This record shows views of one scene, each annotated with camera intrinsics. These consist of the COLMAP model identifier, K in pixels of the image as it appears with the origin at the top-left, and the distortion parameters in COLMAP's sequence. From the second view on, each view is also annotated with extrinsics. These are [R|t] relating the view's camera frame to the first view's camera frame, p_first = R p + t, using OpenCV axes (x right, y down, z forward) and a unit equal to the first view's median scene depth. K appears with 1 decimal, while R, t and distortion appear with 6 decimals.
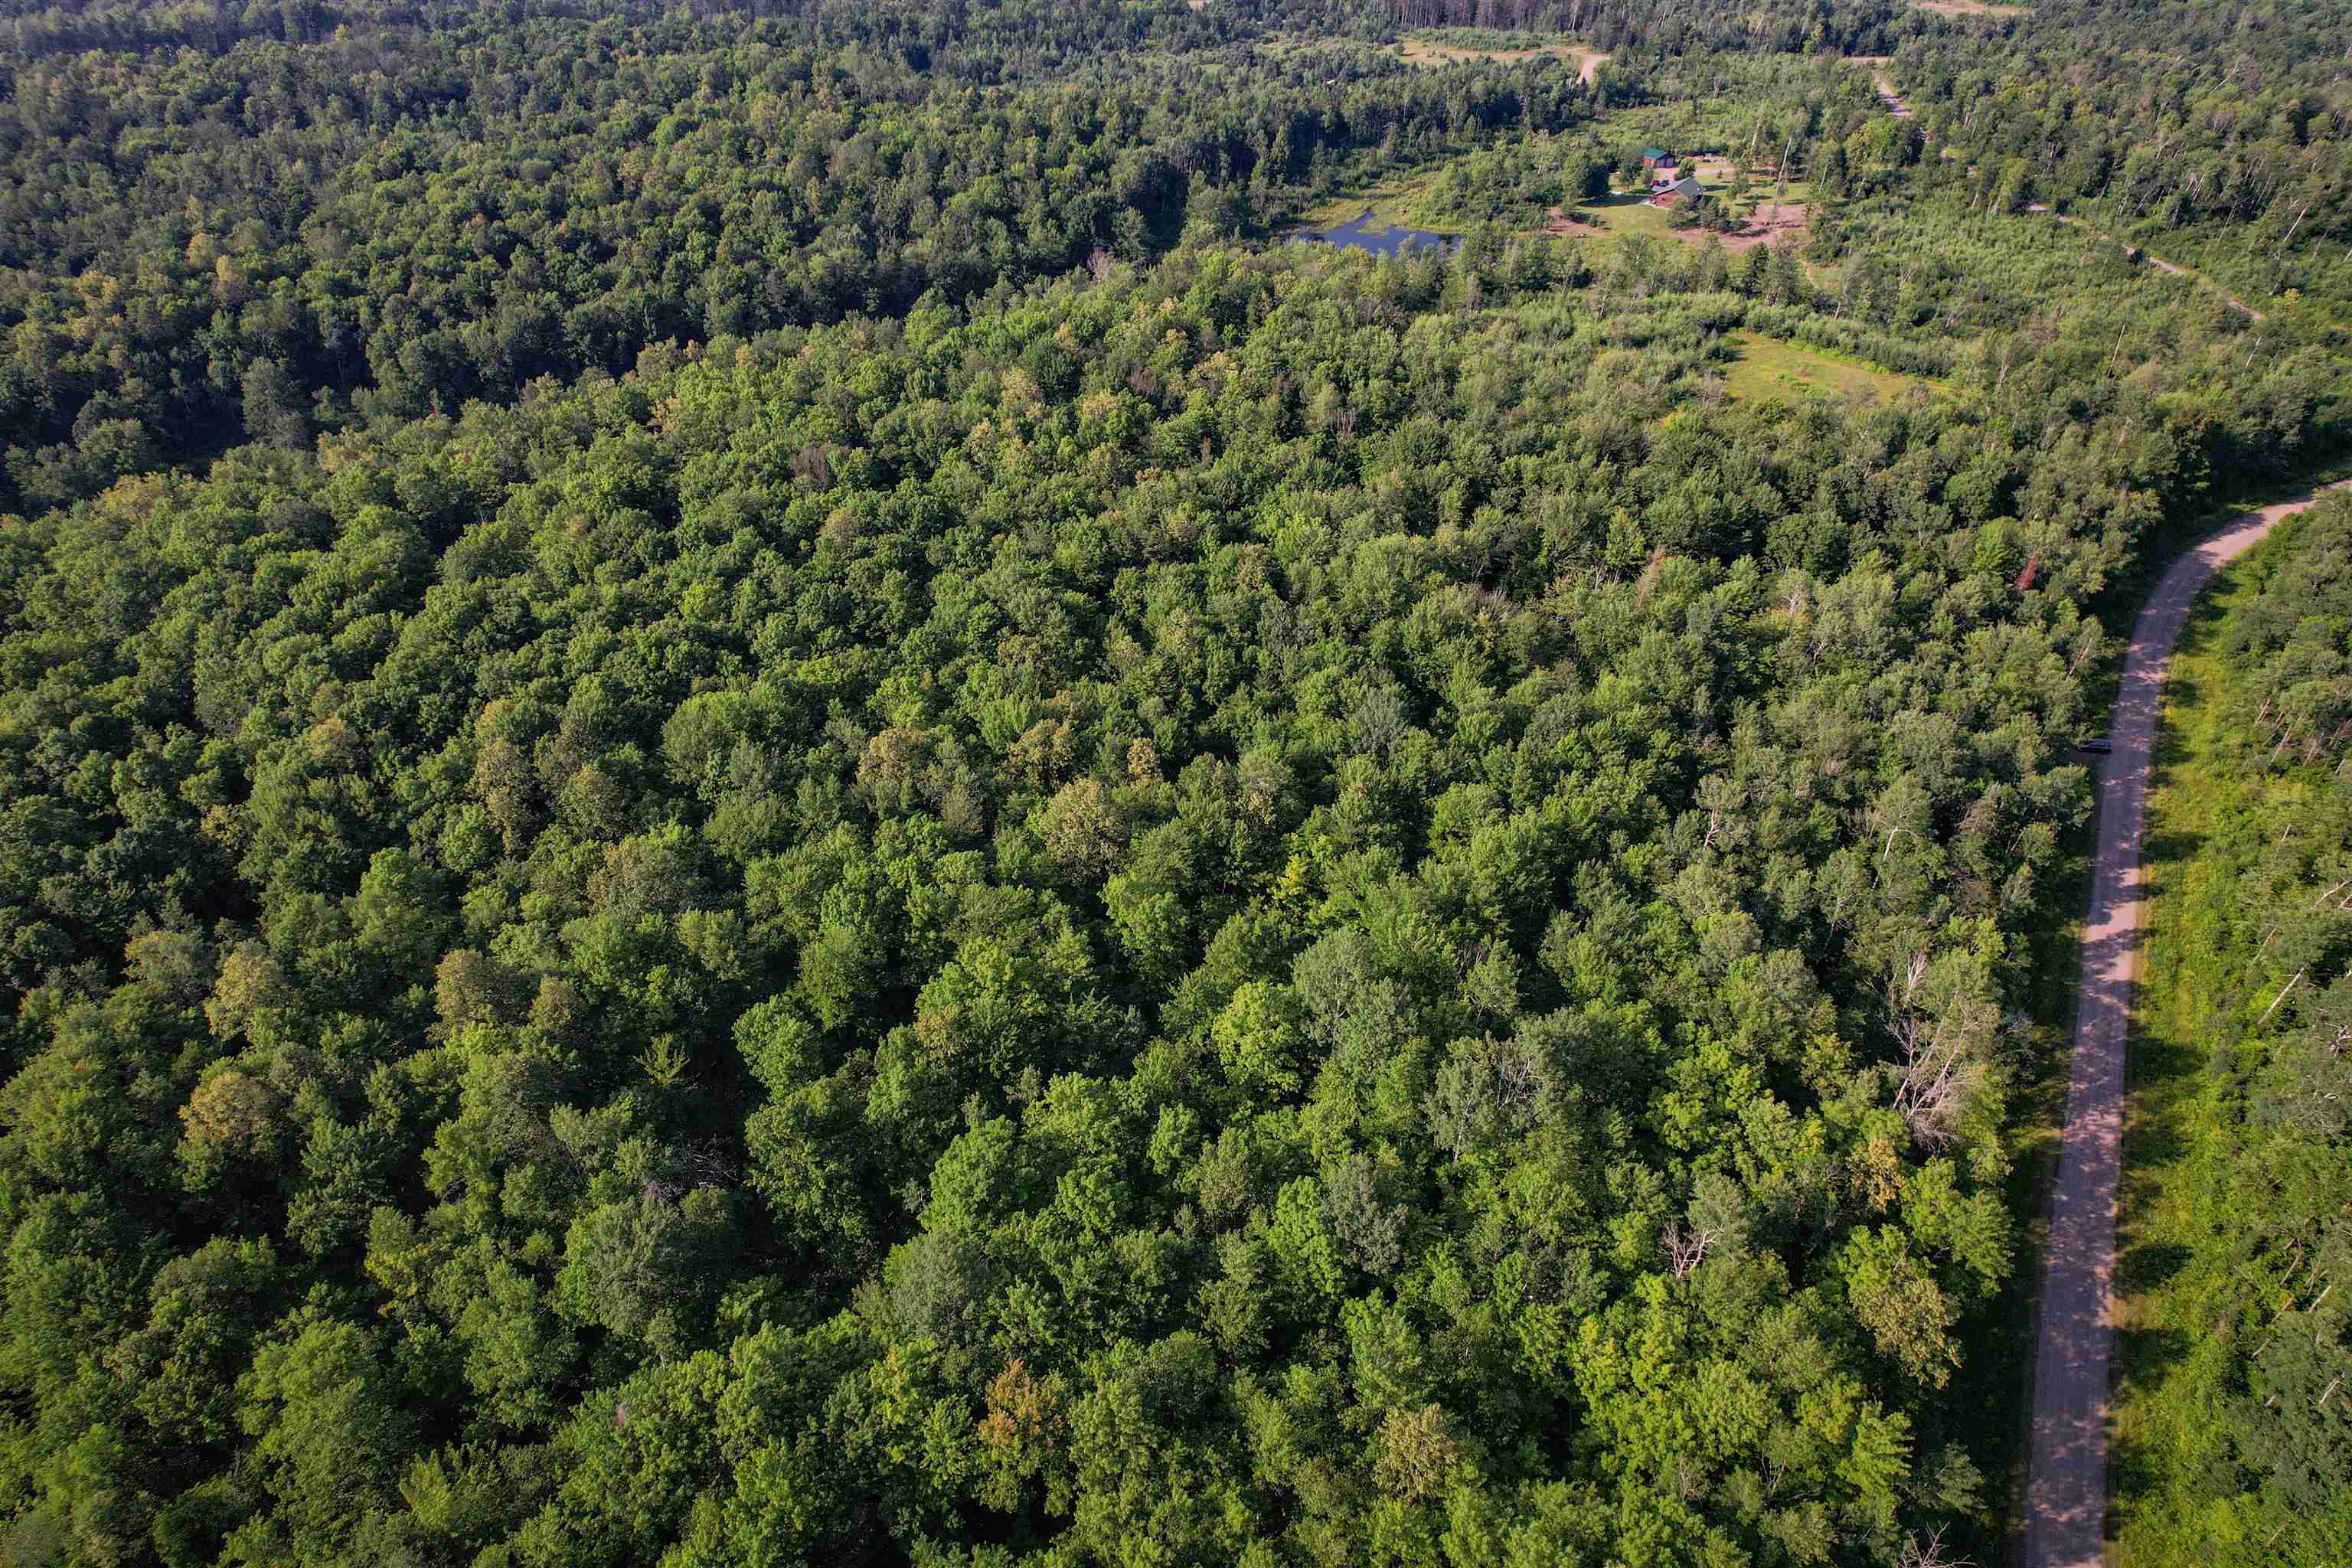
lens RADIAL K [[1530.0, 0, 1173.6], [0, 1530.0, 774.0], [0, 0, 1]] dist [-0.074084, 0.069839]
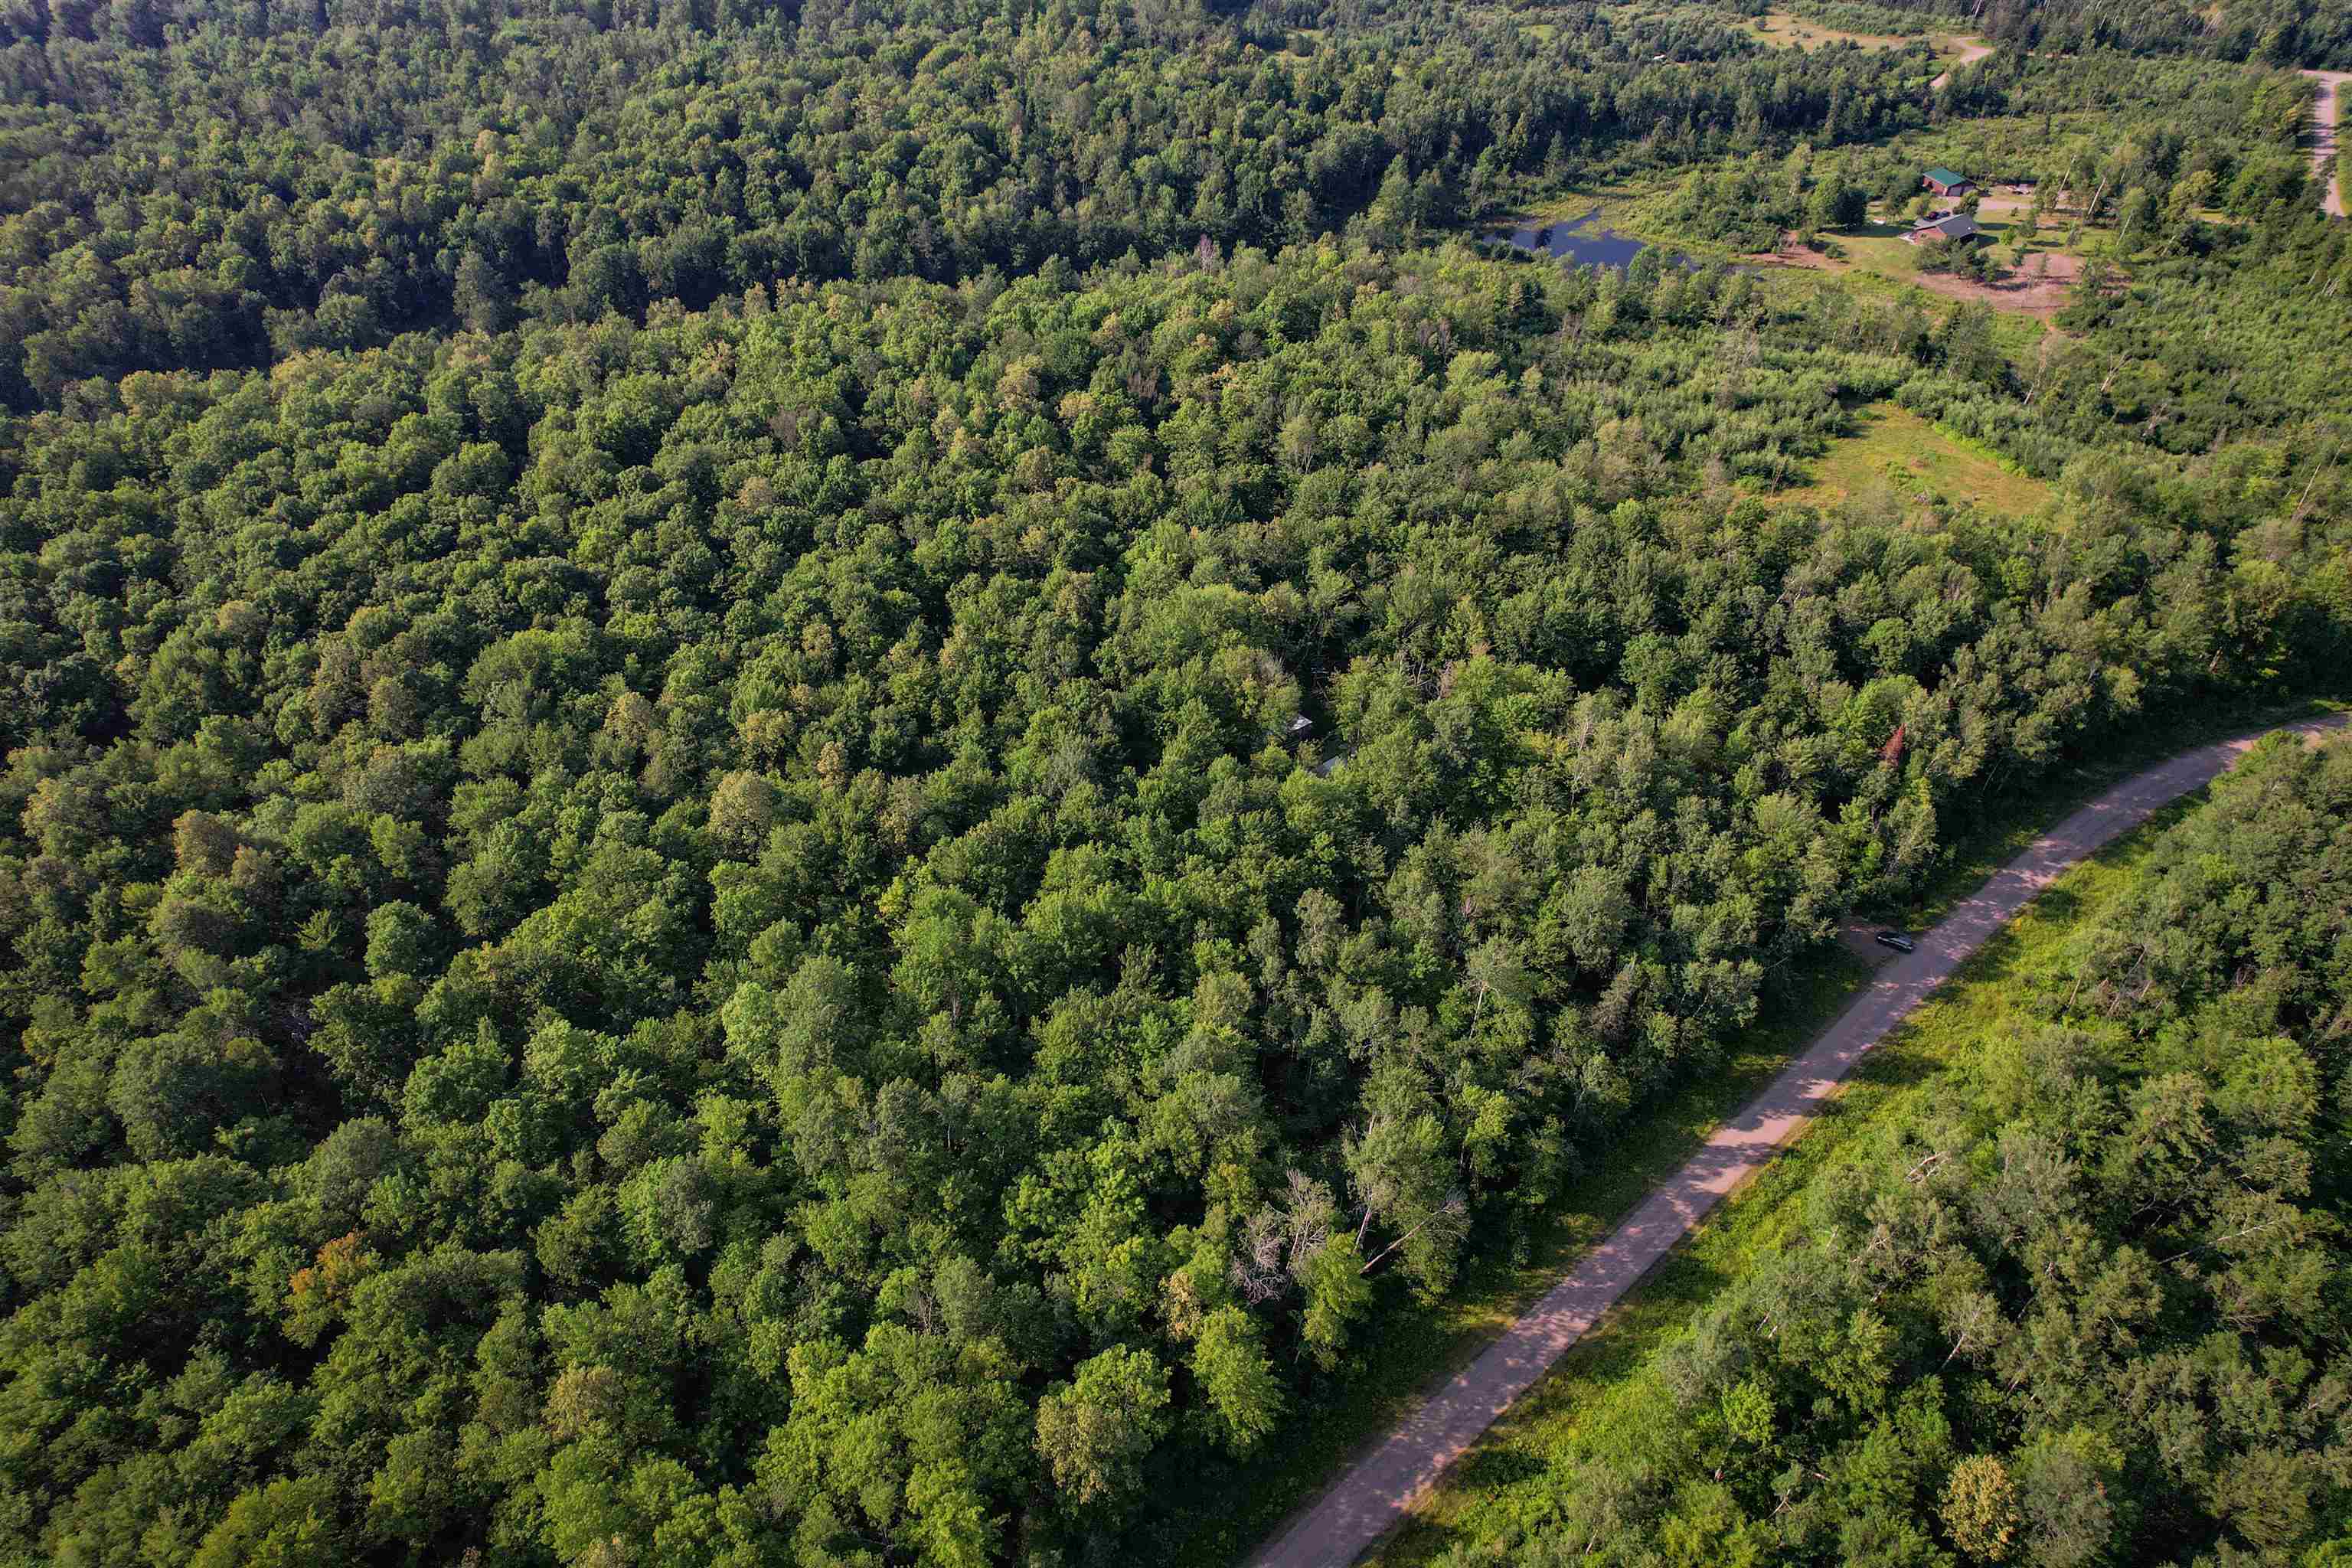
lens RADIAL K [[1530.0, 0, 1163.3], [0, 1530.0, 781.1], [0, 0, 1]] dist [-0.074084, 0.069839]
pose [[0.948191, 0.203788, -0.243730, 0.392703], [-0.188444, 0.978403, 0.084955, -0.109673], [0.255779, -0.034624, 0.966115, -0.008562]]
